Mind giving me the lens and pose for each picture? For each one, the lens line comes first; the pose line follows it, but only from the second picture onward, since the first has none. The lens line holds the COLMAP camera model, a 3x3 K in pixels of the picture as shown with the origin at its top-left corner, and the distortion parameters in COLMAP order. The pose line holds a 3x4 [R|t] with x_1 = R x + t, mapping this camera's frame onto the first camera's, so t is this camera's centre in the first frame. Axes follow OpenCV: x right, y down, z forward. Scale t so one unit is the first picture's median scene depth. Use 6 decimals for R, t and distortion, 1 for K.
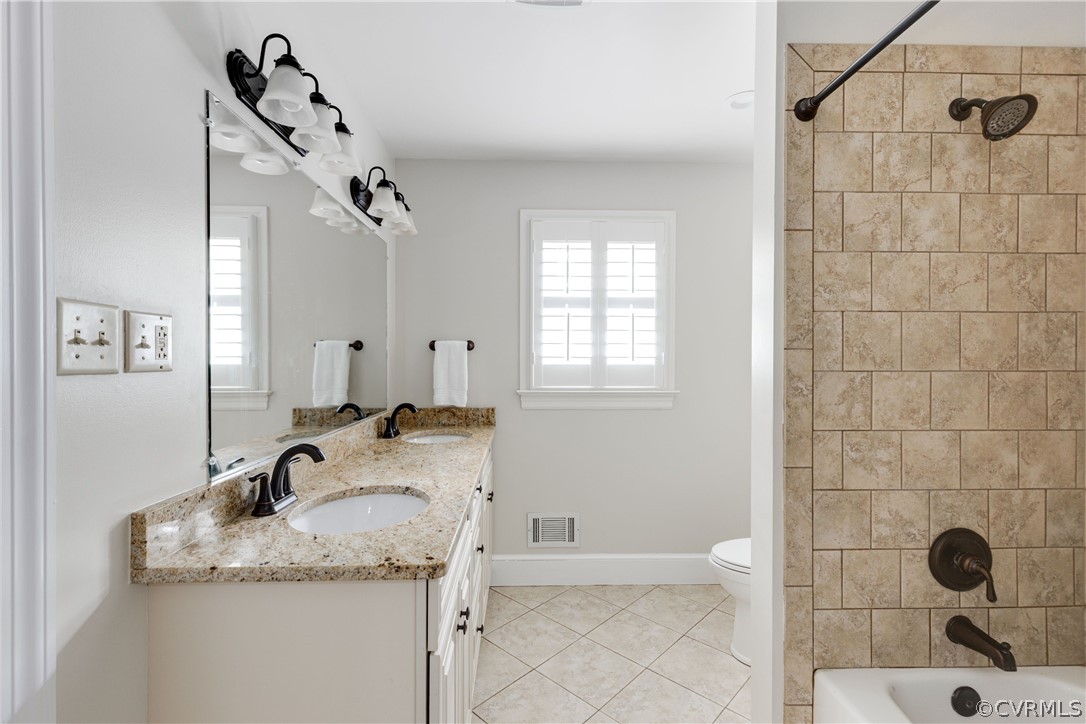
lens RADIAL K [[488.3, 0, 542.6], [0, 488.3, 364.7], [0, 0, 1]] dist [0.003977, 0.000038]
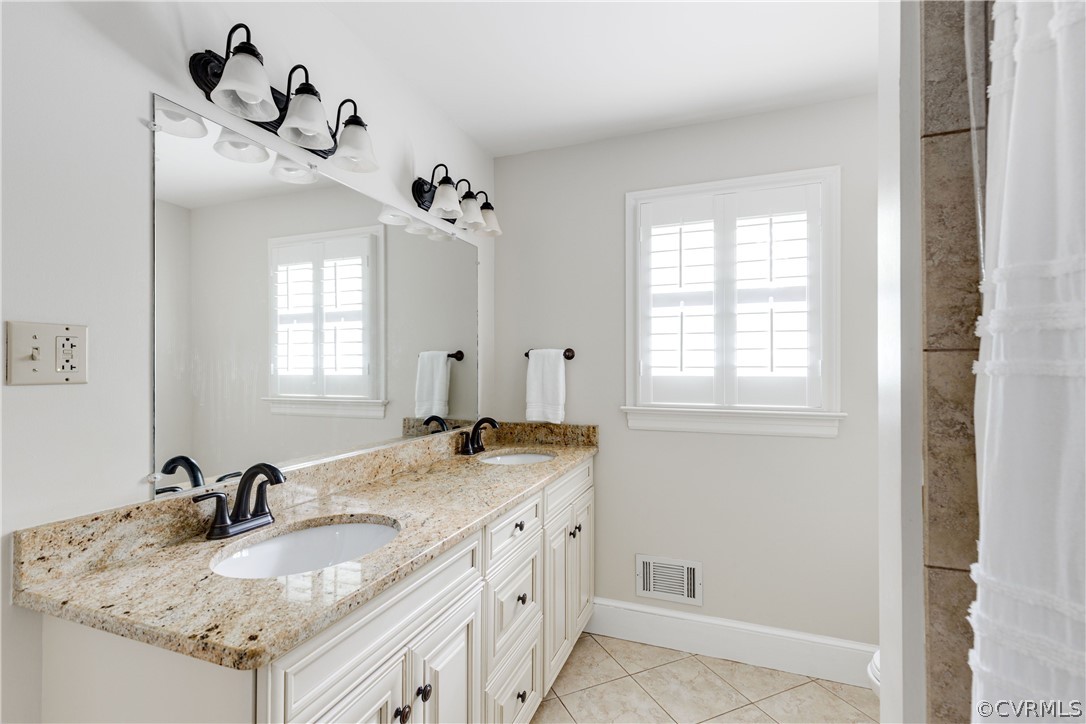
lens RADIAL K [[494.9, 0, 545.1], [0, 494.9, 367.3], [0, 0, 1]] dist [0.004636, 0.000344]
pose [[0.920805, -0.003942, -0.390004, 0.167570], [-0.002030, 0.999887, -0.014898, -0.002112], [0.390018, 0.014510, 0.920693, 0.165358]]
